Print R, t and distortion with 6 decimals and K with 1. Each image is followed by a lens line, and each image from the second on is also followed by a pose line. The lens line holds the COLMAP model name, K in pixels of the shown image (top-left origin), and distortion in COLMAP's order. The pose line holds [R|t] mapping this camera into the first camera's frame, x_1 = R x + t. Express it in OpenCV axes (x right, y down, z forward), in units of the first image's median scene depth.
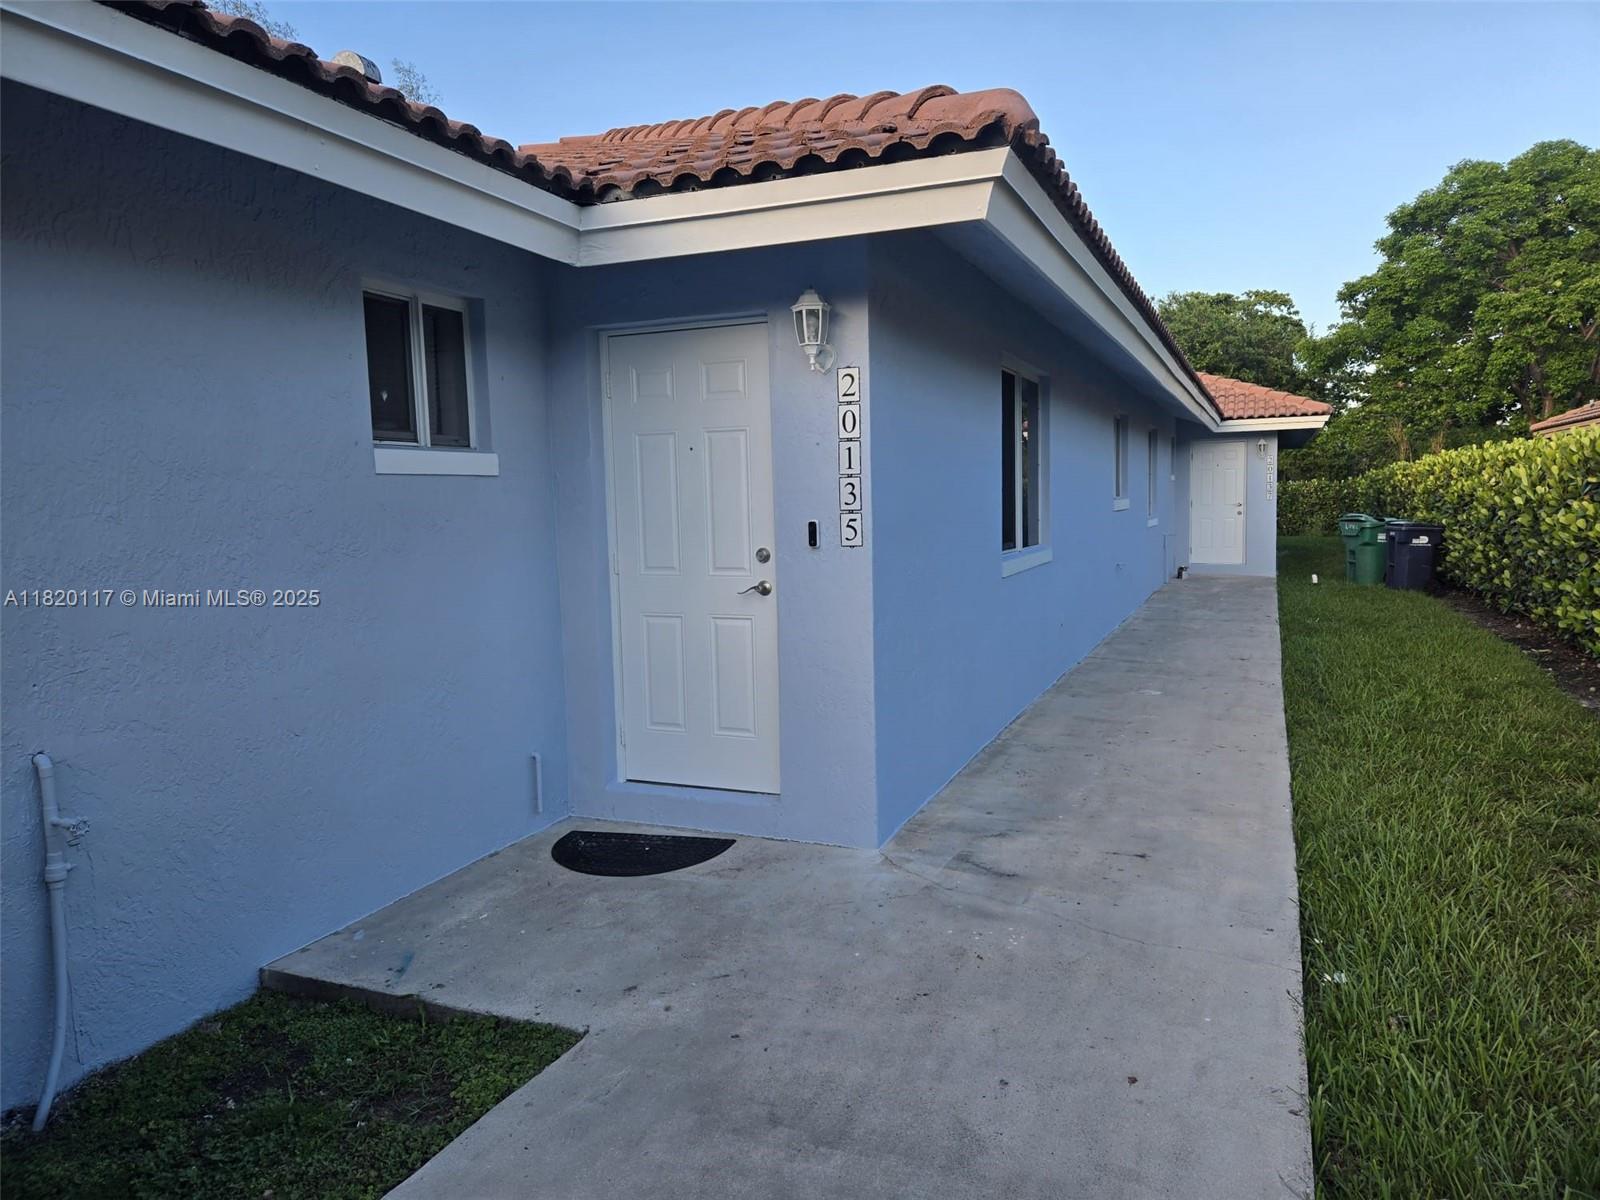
lens RADIAL K [[1080.7, 0, 794.1], [0, 1080.7, 596.9], [0, 0, 1]] dist [0.086028, -0.066588]
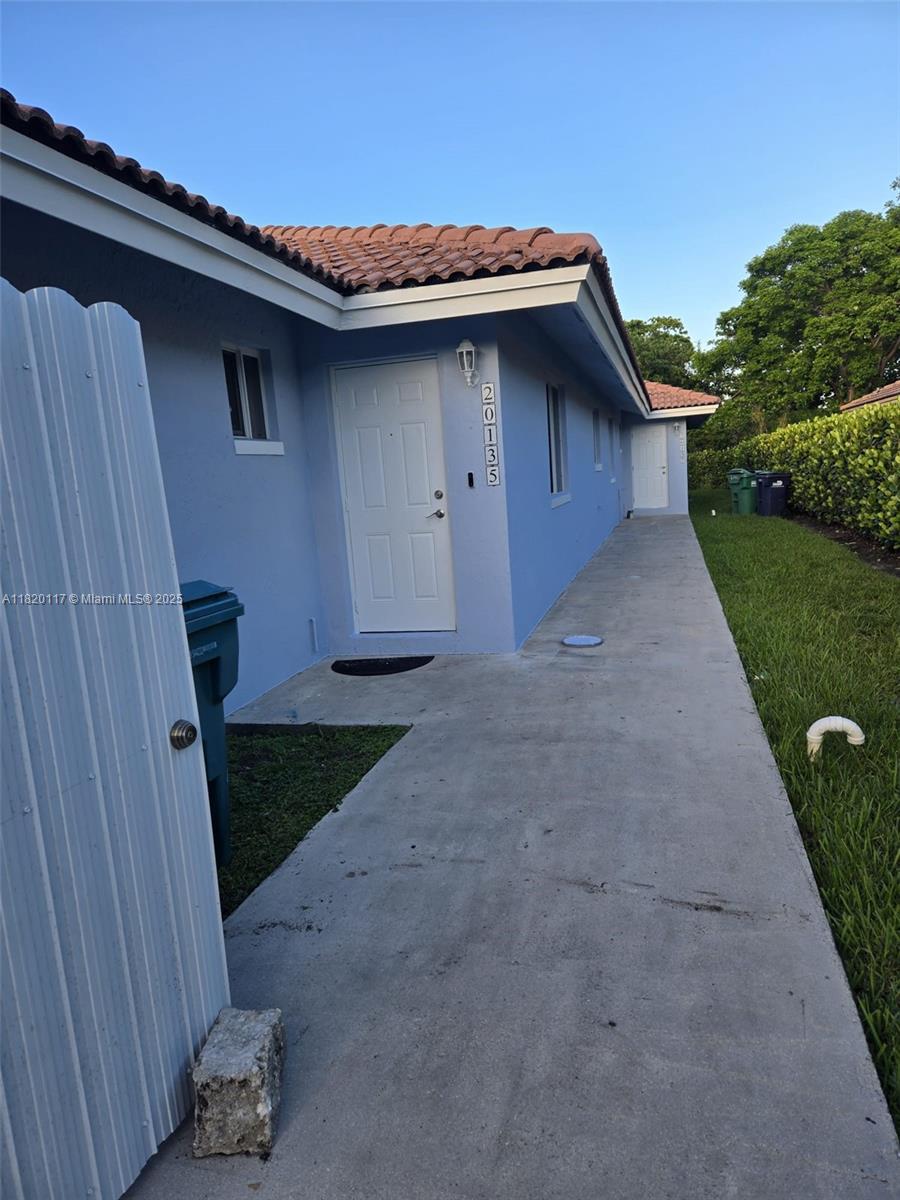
lens RADIAL K [[810.5, 0, 440.0], [0, 810.5, 606.3], [0, 0, 1]] dist [0.086028, -0.066588]
pose [[0.989404, -0.068341, 0.128098, -0.121253], [0.060430, 0.996076, 0.064666, 0.033228], [-0.132015, -0.056240, 0.989651, -0.180156]]
